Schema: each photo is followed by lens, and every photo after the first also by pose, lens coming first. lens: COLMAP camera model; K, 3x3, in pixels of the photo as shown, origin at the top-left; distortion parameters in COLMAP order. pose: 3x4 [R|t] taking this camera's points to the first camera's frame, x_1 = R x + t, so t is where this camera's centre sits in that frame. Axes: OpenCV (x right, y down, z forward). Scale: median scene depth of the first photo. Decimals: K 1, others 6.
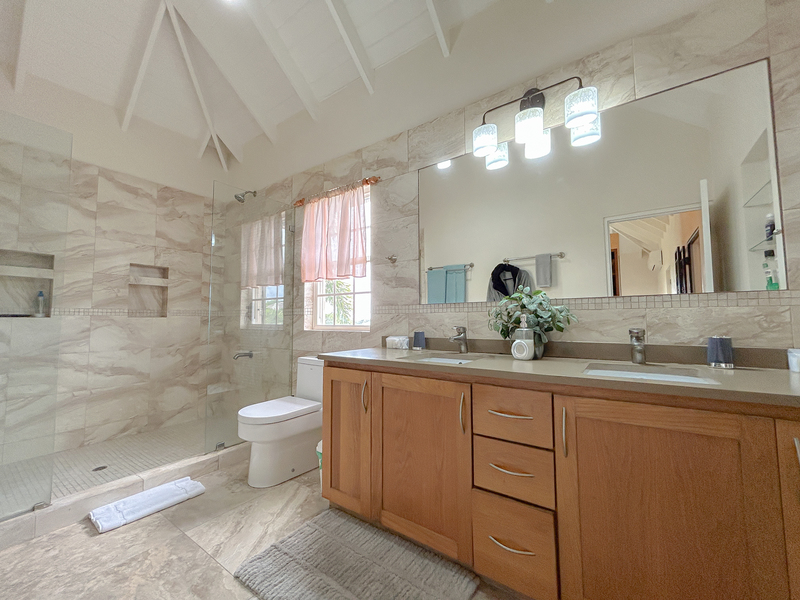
lens RADIAL K [[322.8, 0, 400.9], [0, 322.8, 298.7], [0, 0, 1]] dist [-0.000755, 0.000507]
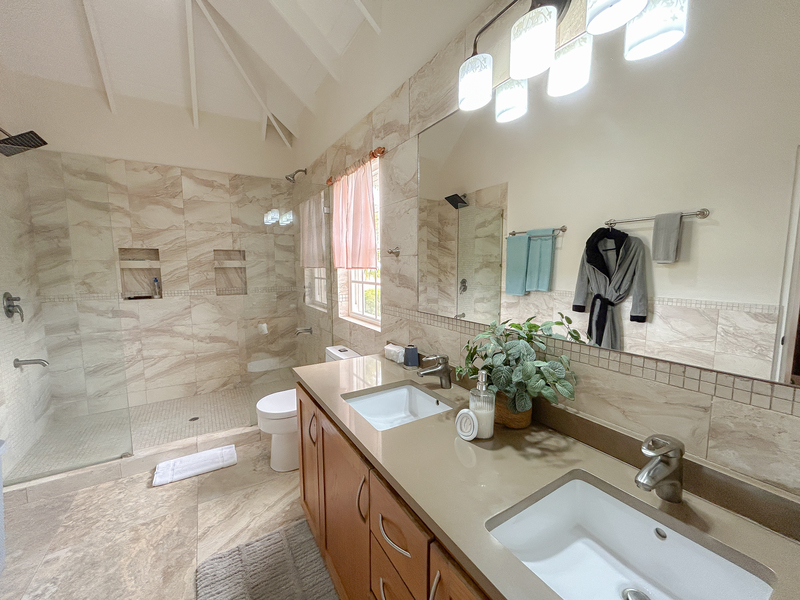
lens RADIAL K [[322.8, 0, 400.9], [0, 322.8, 298.7], [0, 0, 1]] dist [-0.000755, 0.000507]
pose [[0.920847, 0.040080, -0.387860, 0.266012], [0.025284, 0.986472, 0.161966, -0.117441], [0.389104, -0.158952, 0.907376, 0.195454]]
